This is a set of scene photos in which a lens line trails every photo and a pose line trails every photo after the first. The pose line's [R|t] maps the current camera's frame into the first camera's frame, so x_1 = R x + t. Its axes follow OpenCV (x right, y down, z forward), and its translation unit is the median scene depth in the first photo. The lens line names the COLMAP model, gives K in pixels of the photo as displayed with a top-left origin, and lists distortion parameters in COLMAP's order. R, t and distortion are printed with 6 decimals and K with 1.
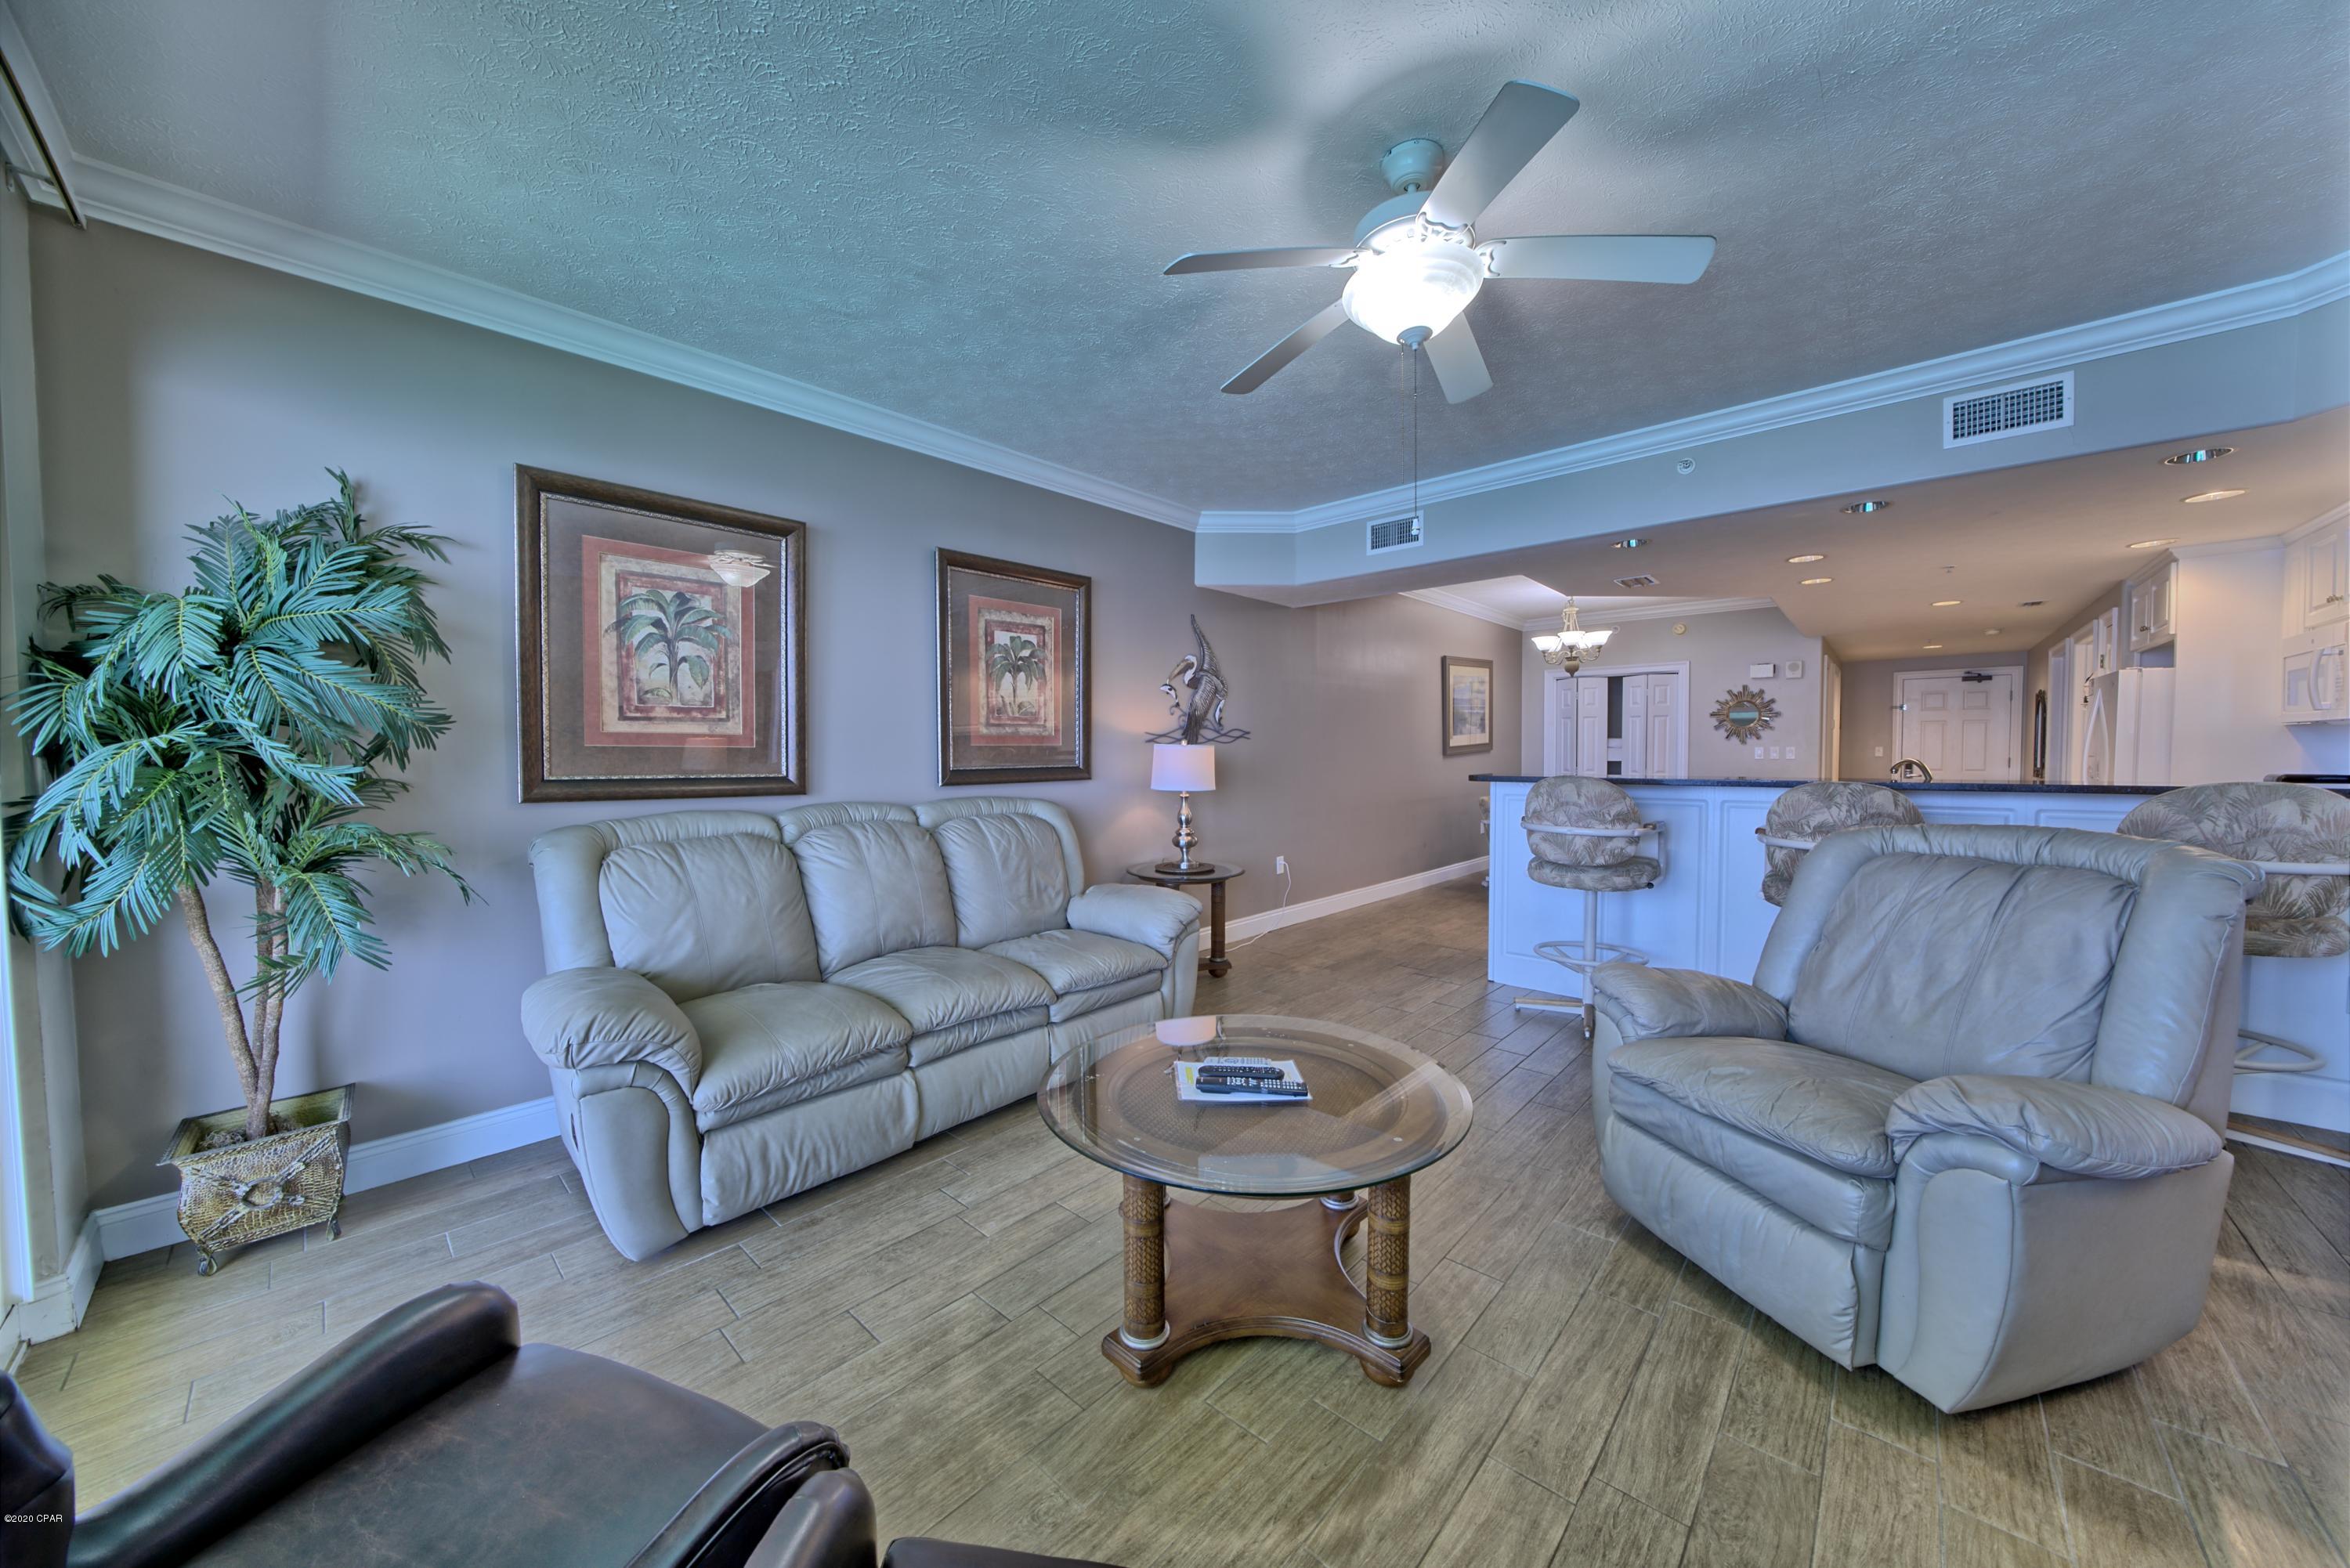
lens RADIAL K [[810.9, 0, 1166.9], [0, 810.9, 788.7], [0, 0, 1]] dist [-0.026308, 0.003057]
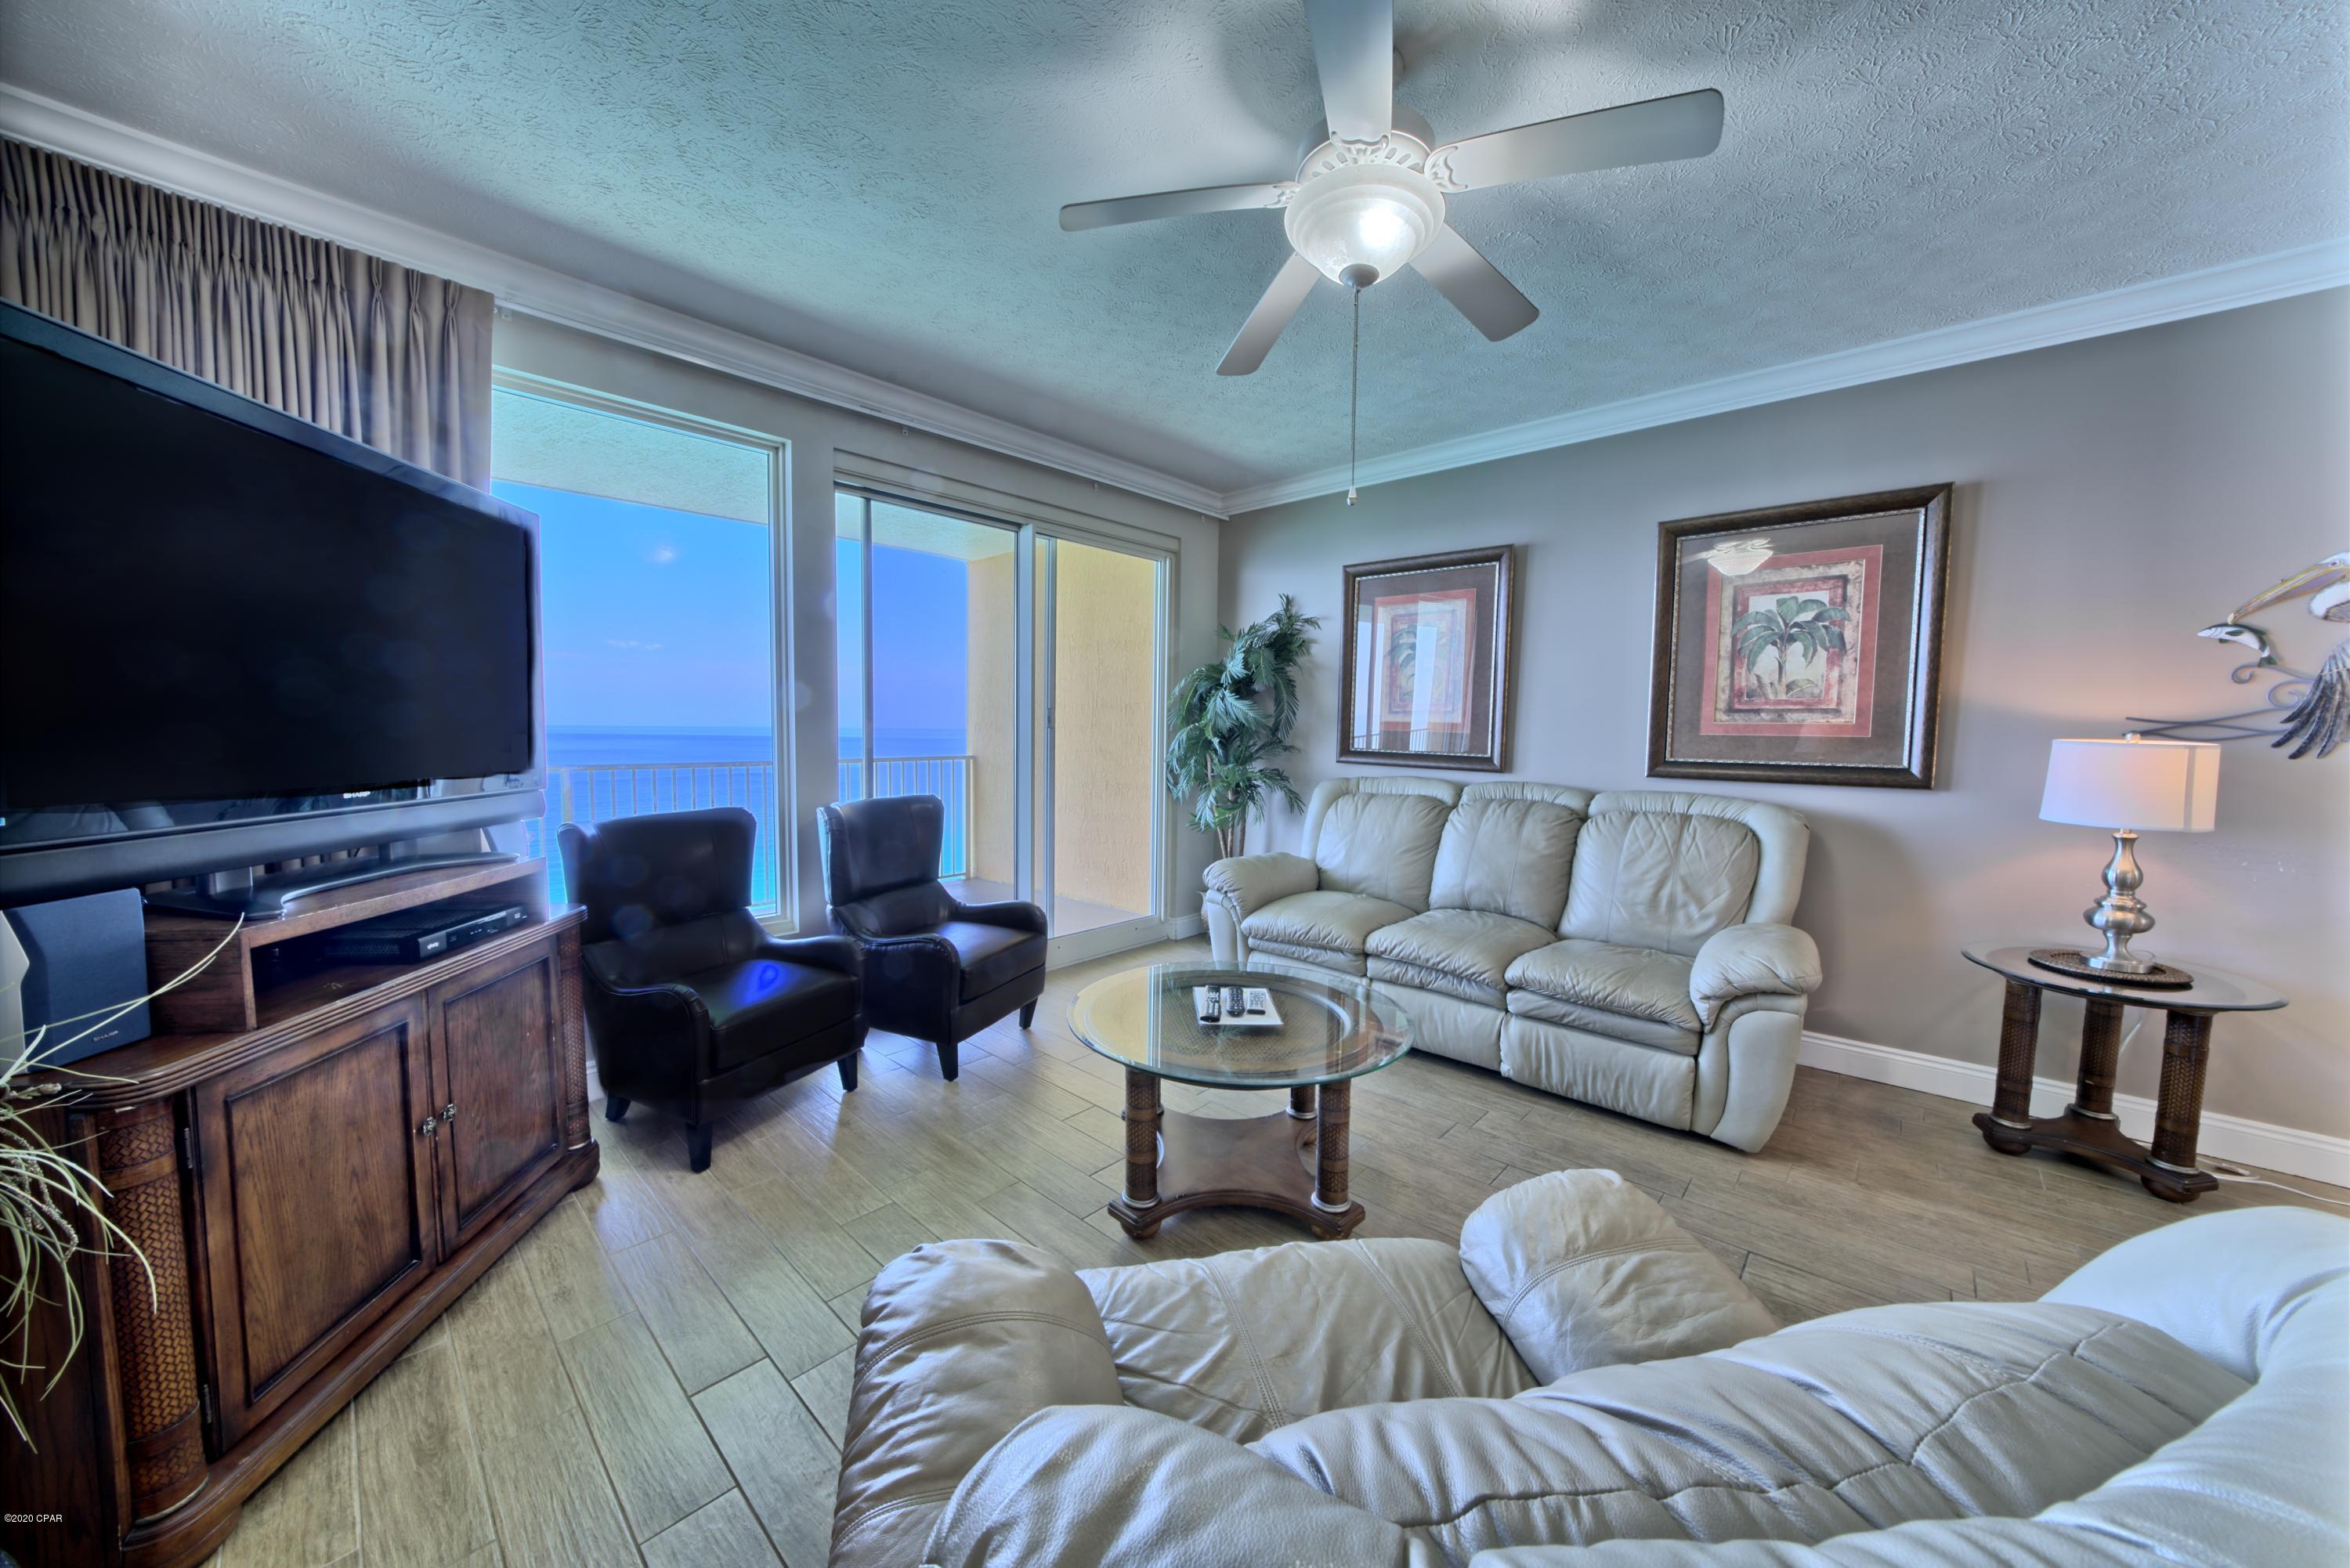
lens RADIAL K [[810.9, 0, 1166.8], [0, 810.9, 787.5], [0, 0, 1]] dist [-0.026308, 0.003057]
pose [[-0.007577, 0.081382, -0.996654, 0.541430], [-0.058101, 0.994963, 0.081686, -0.028852], [0.998282, 0.058526, -0.002810, 0.361661]]
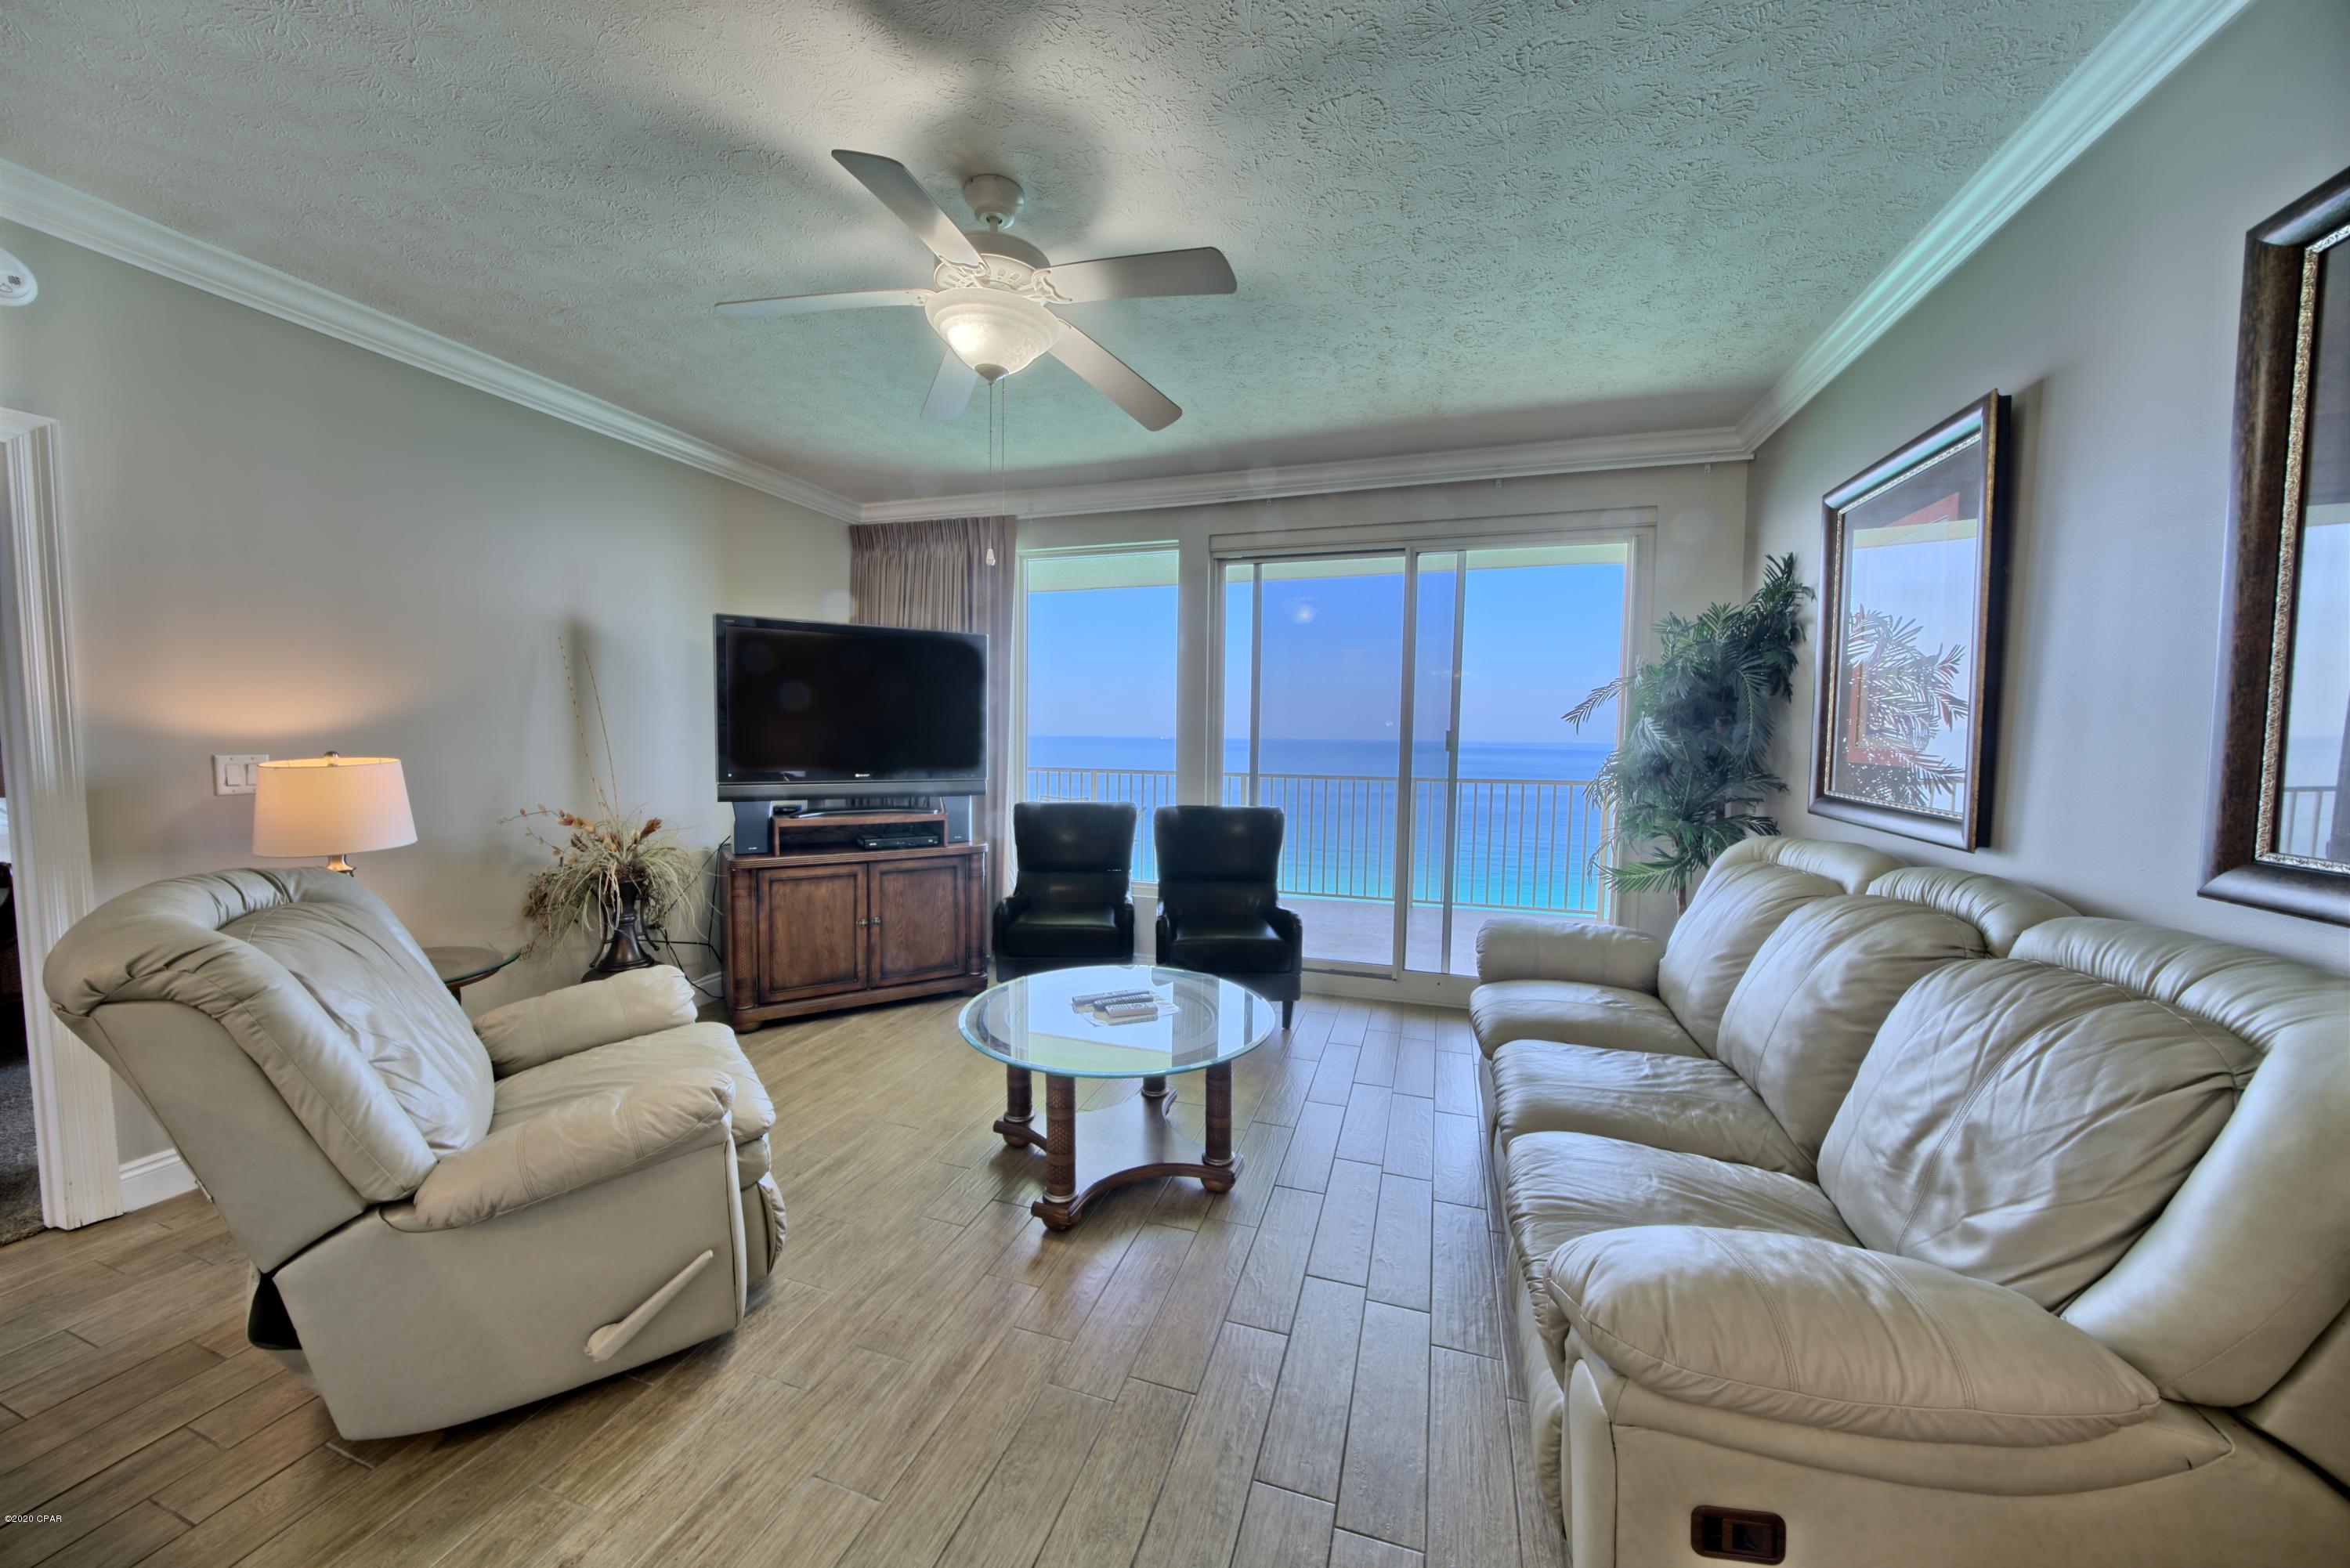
lens RADIAL K [[810.9, 0, 1175.4], [0, 810.9, 784.8], [0, 0, 1]] dist [-0.026308, 0.003057]
pose [[-0.907622, 0.024938, -0.419047, 0.238691], [-0.023812, 0.993568, 0.110703, -0.068936], [0.419113, 0.110455, -0.901190, 0.924088]]
